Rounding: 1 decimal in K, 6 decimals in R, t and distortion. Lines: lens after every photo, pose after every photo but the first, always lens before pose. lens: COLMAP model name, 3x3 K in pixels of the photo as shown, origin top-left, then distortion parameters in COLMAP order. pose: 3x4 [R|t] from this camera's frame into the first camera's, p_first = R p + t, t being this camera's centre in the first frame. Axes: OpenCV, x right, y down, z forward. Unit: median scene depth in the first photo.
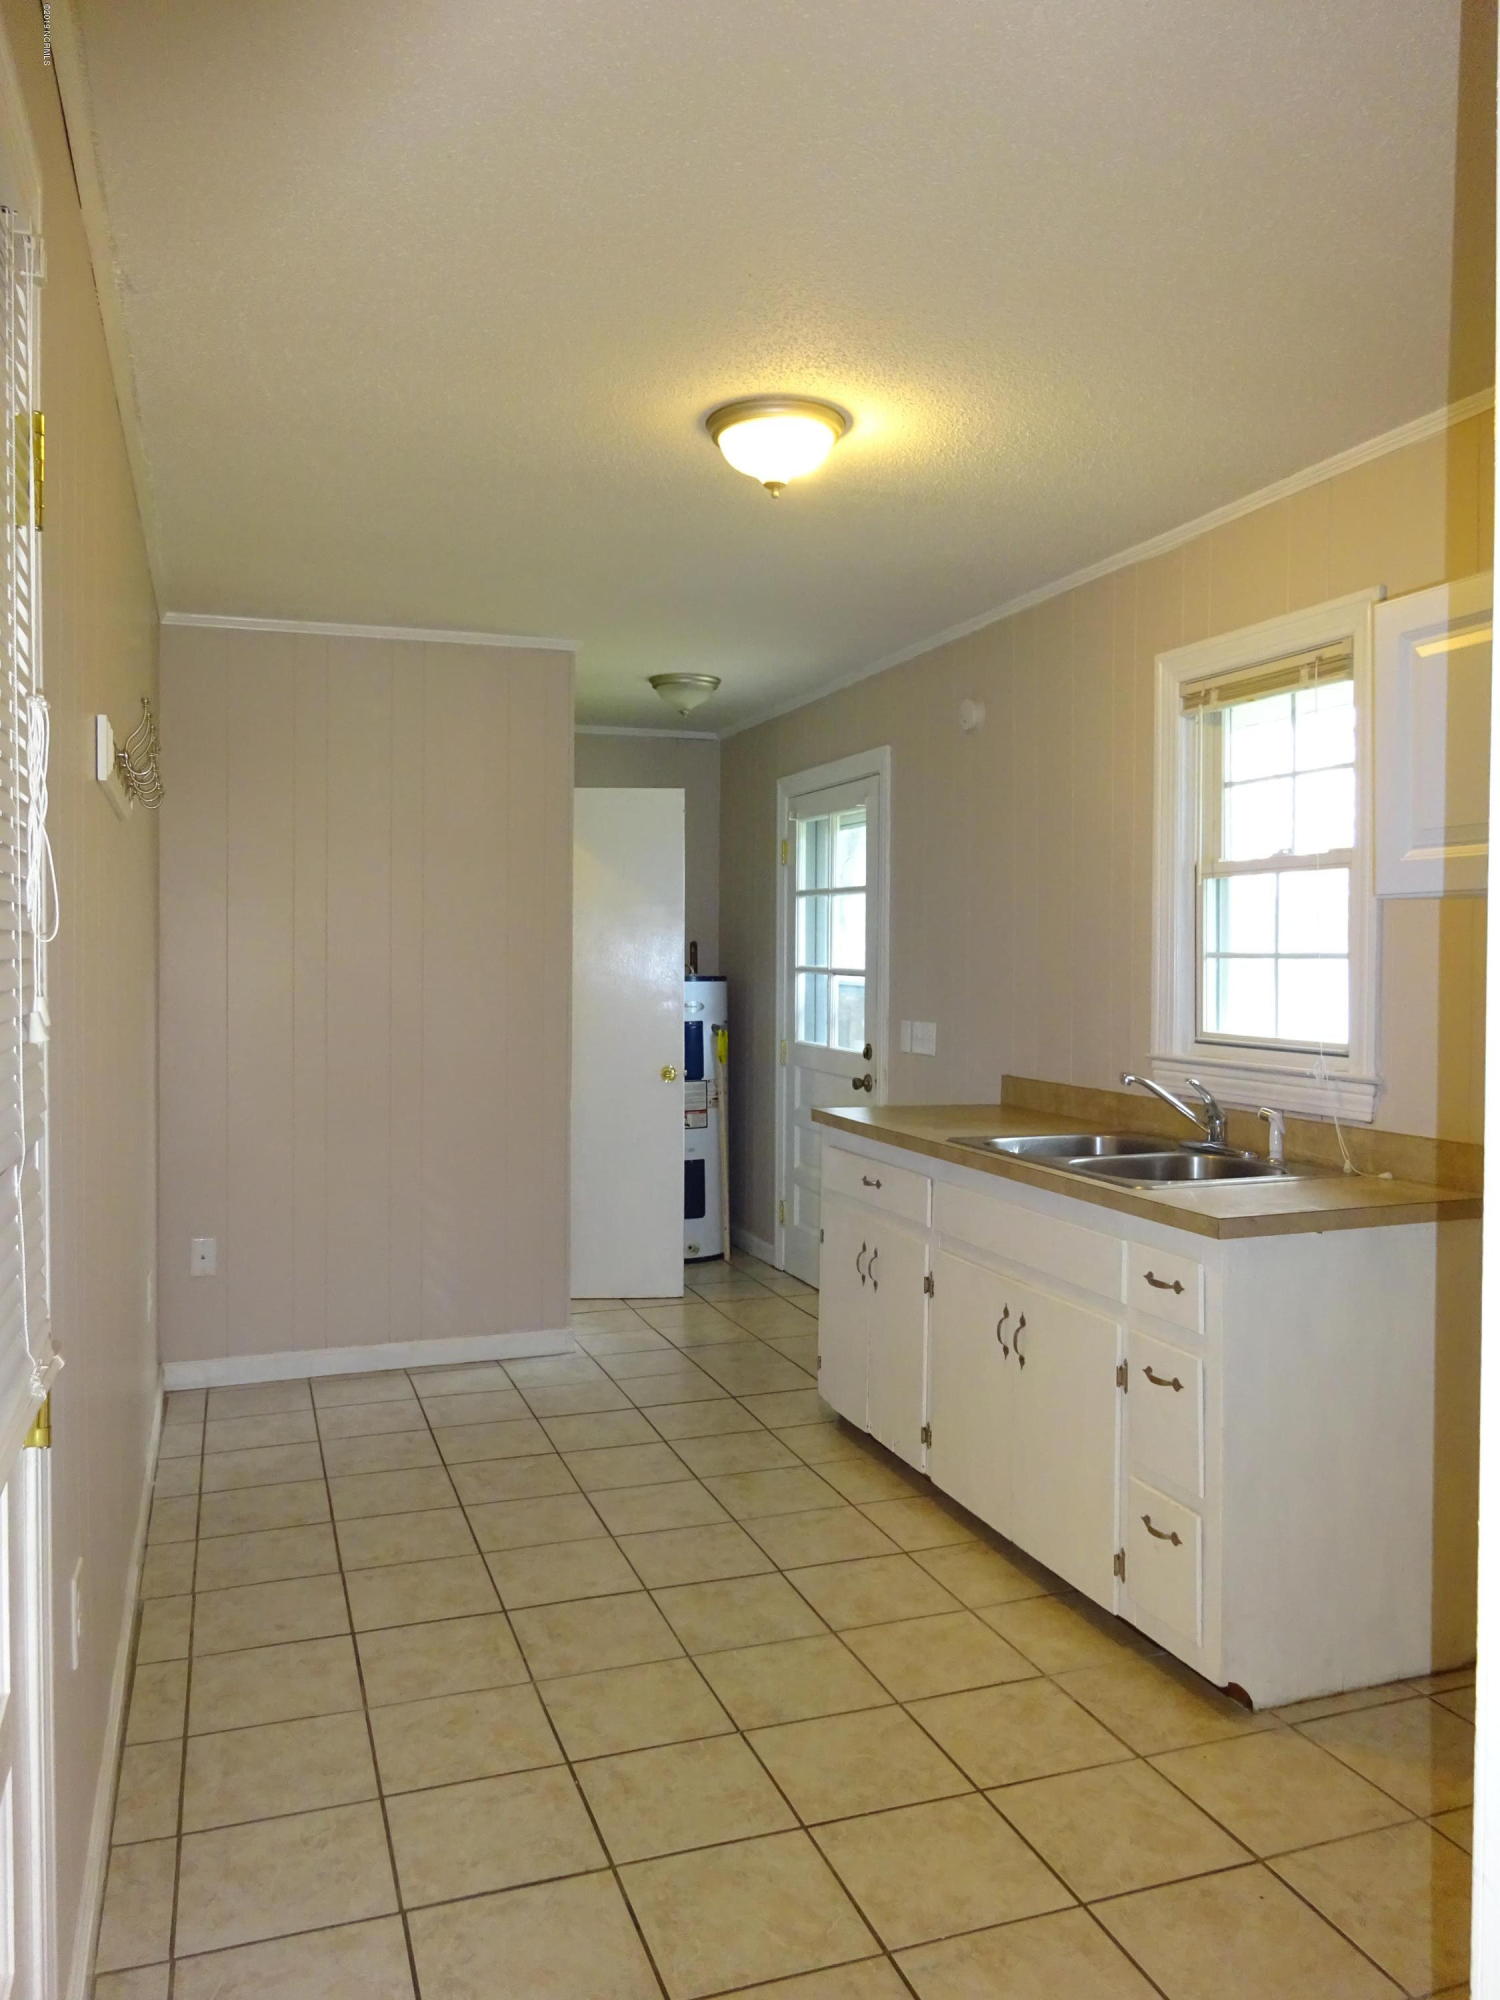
lens RADIAL K [[1471.2, 0, 749.4], [0, 1471.2, 999.3], [0, 0, 1]] dist [-0.004300, 0.003151]
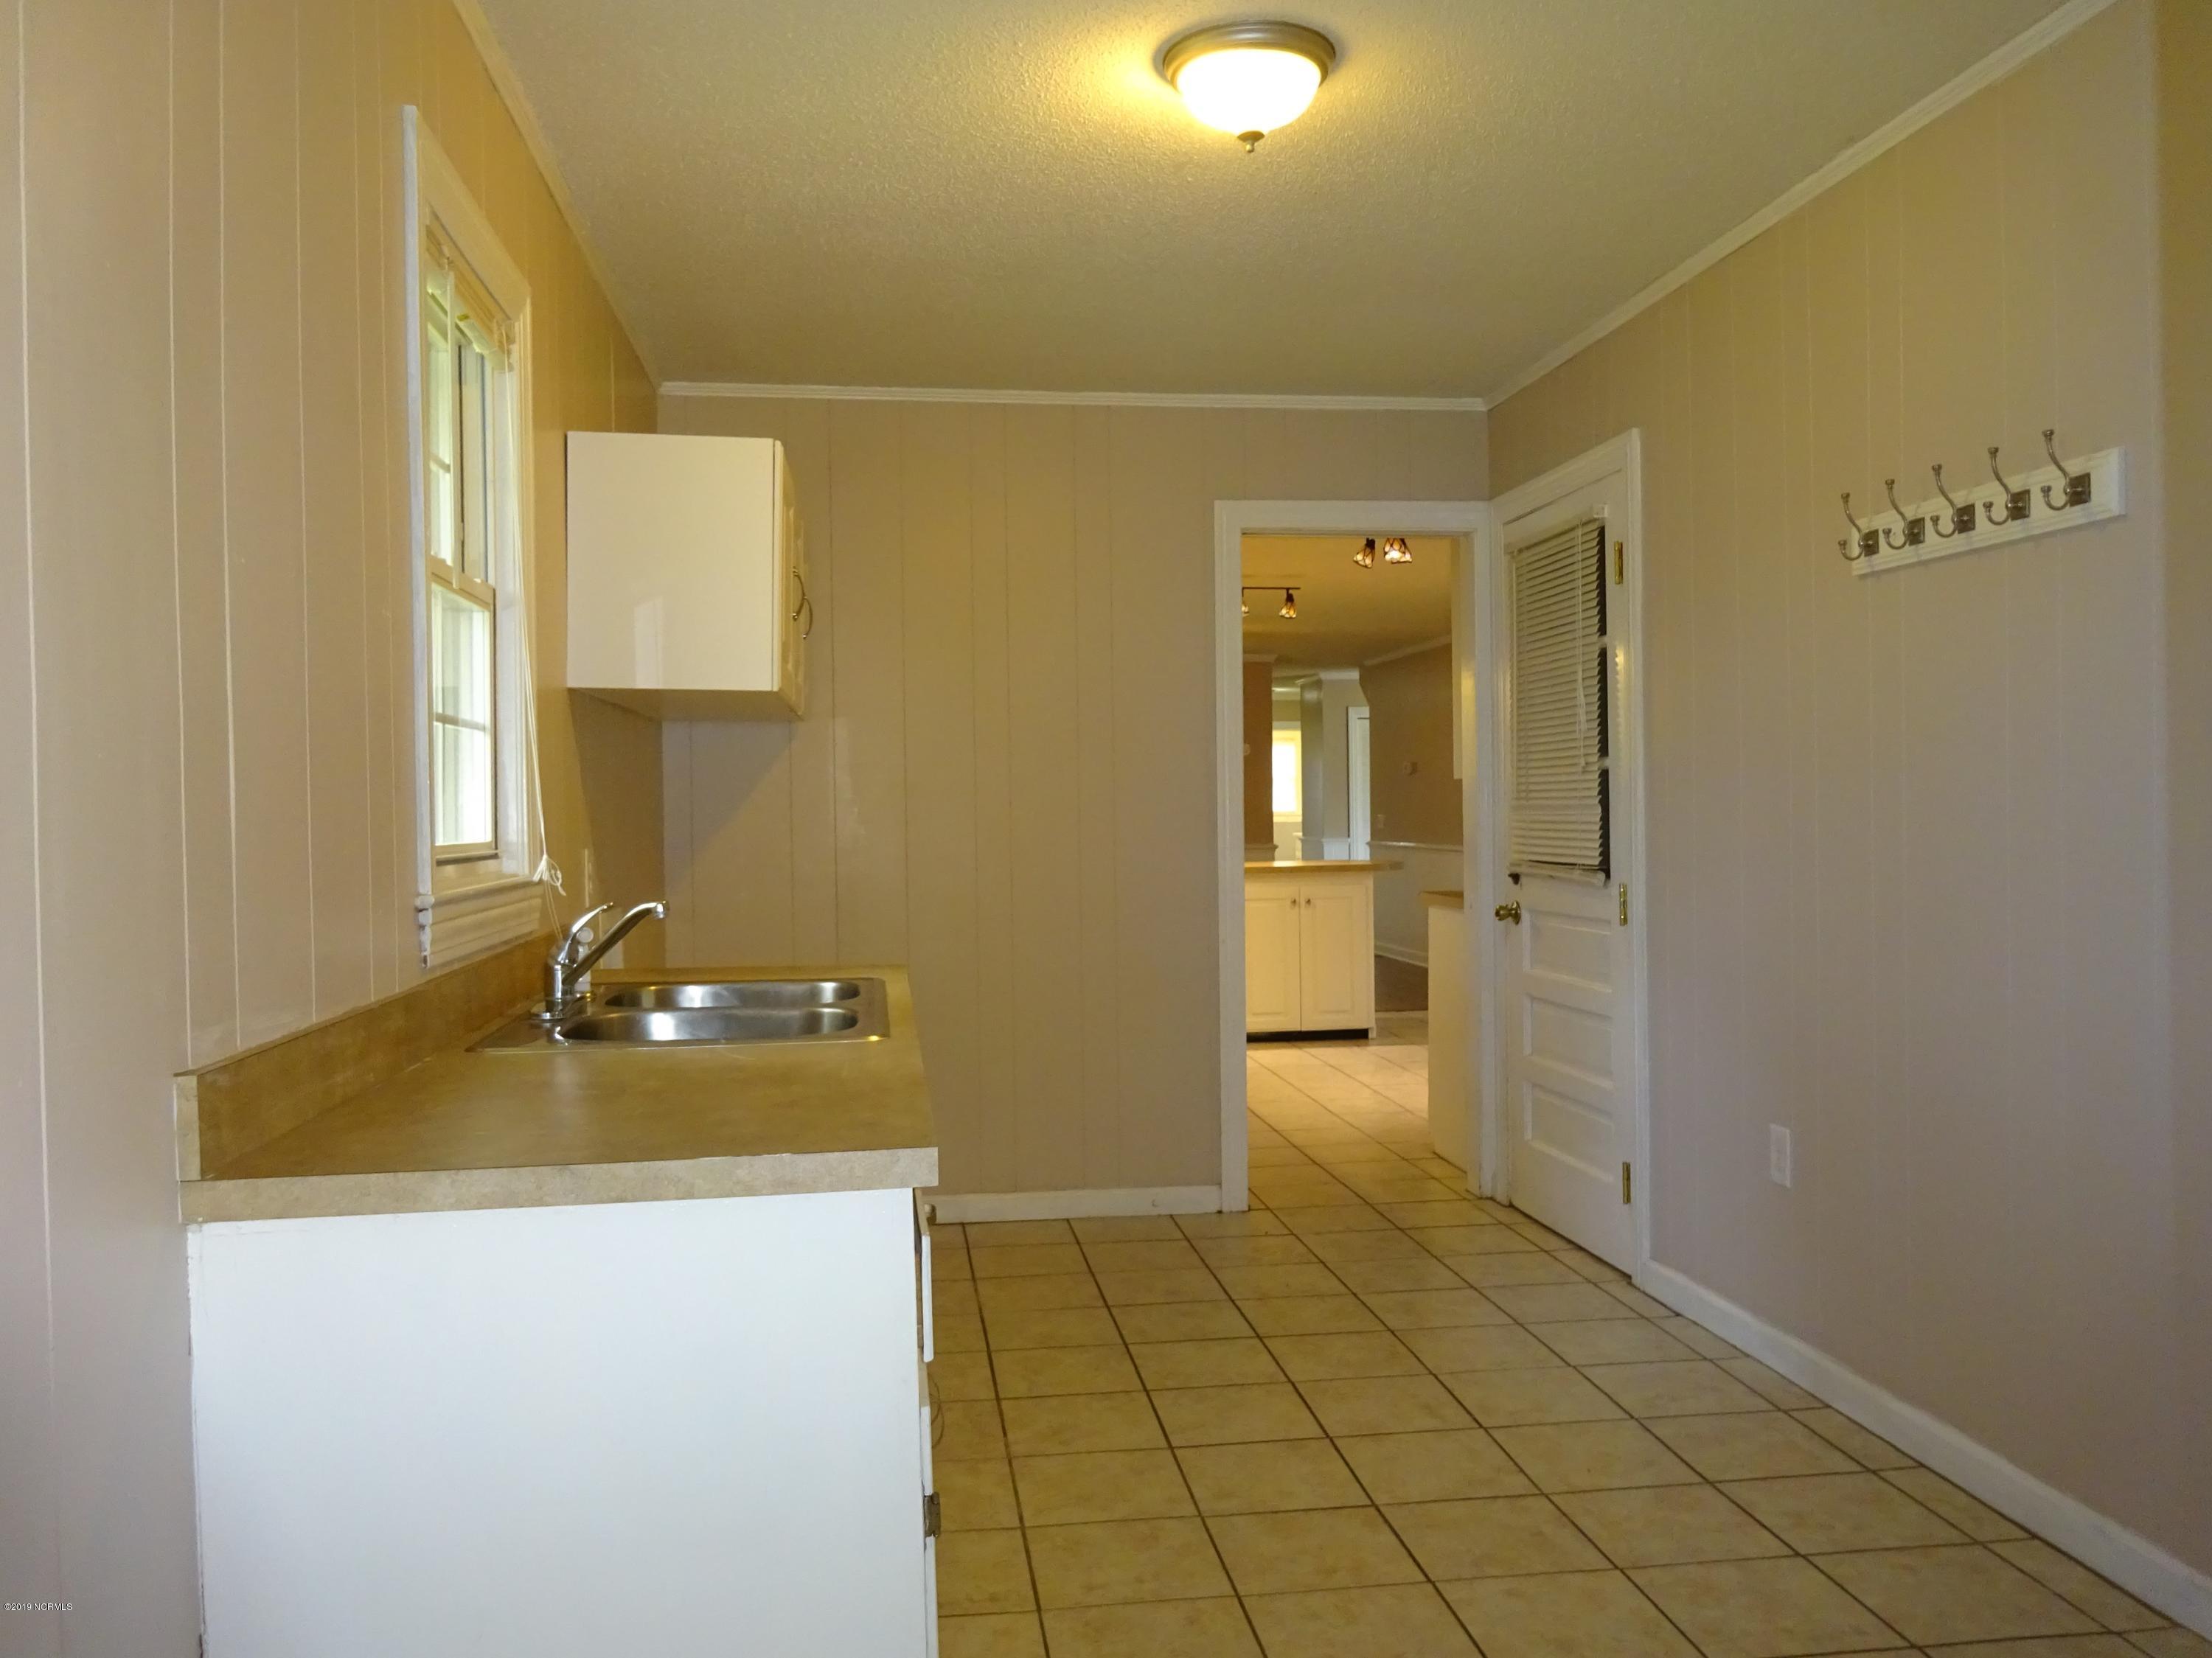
lens RADIAL K [[1627.0, 0, 1106.3], [0, 1627.0, 826.0], [0, 0, 1]] dist [-0.004300, 0.003151]
pose [[-0.976168, 0.009281, 0.216820, -0.045171], [0.016941, 0.999295, 0.033497, 0.000641], [-0.216356, 0.036372, -0.975637, 0.896338]]
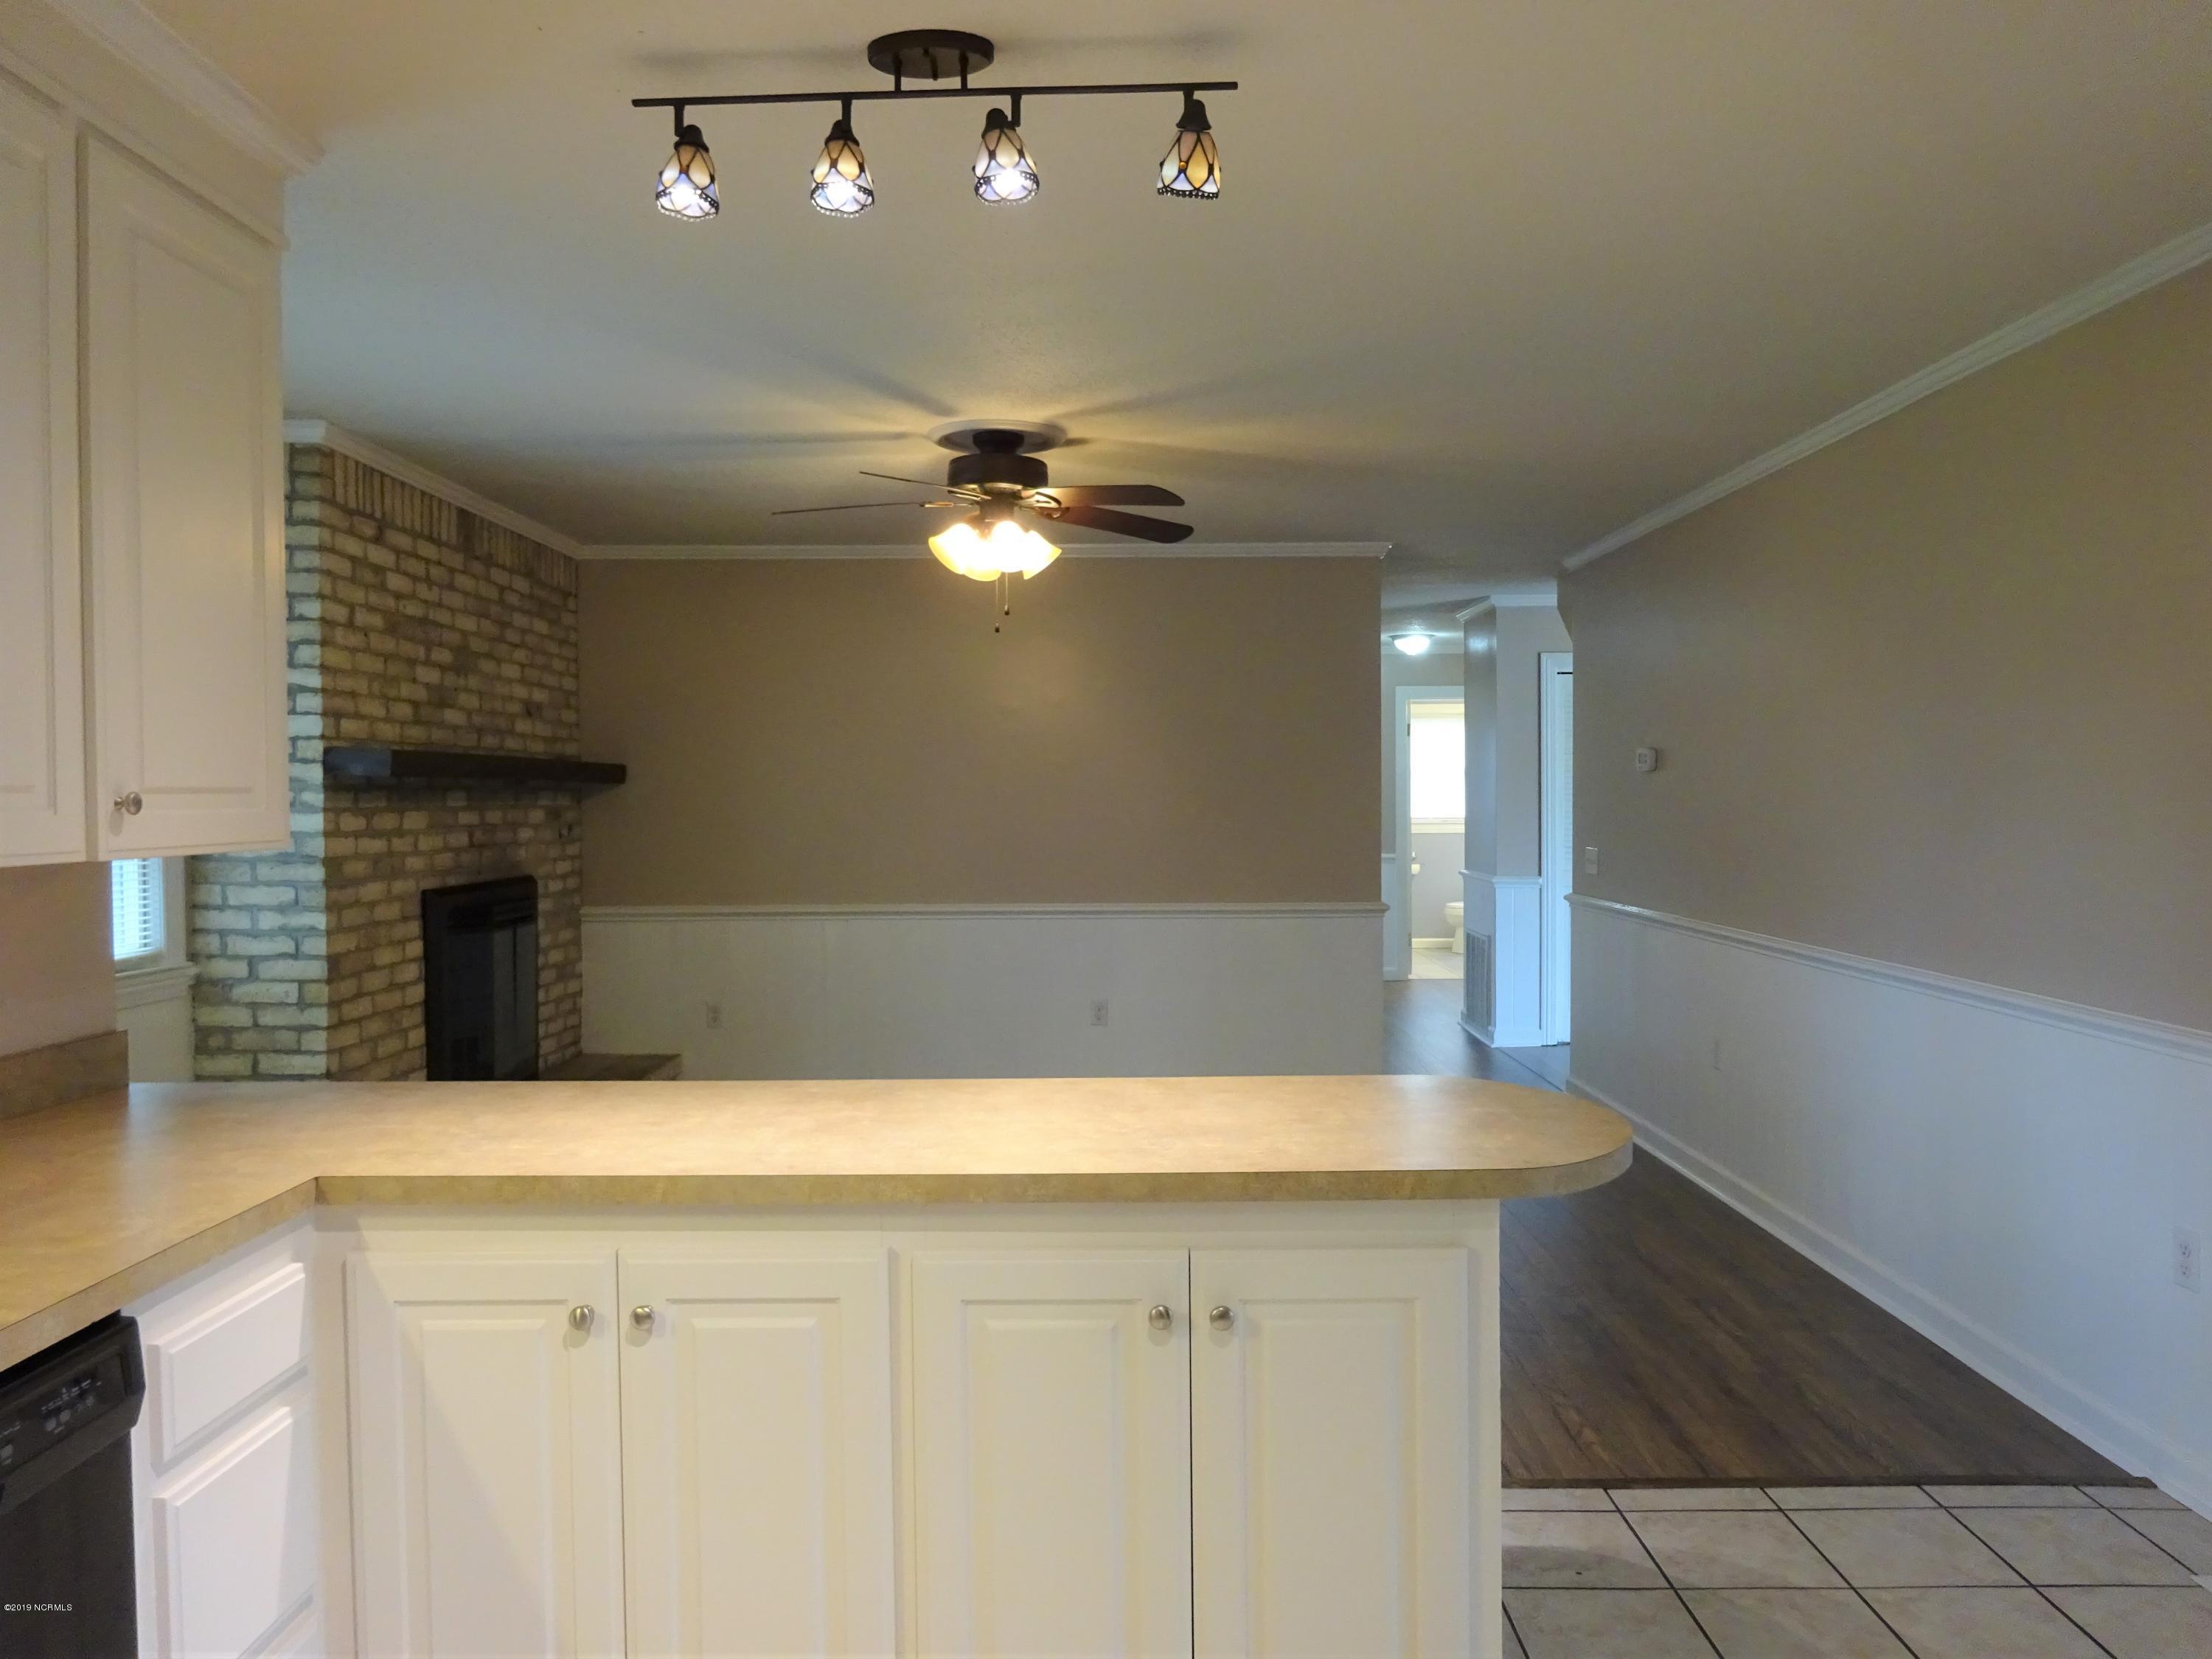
lens RADIAL K [[1627.1, 0, 1091.0], [0, 1627.1, 847.6], [0, 0, 1]] dist [-0.004300, 0.003151]
pose [[-0.935456, -0.007809, 0.353356, -0.006445], [0.011399, 0.998569, 0.052246, -0.001618], [-0.353258, 0.052902, -0.934029, -0.153037]]
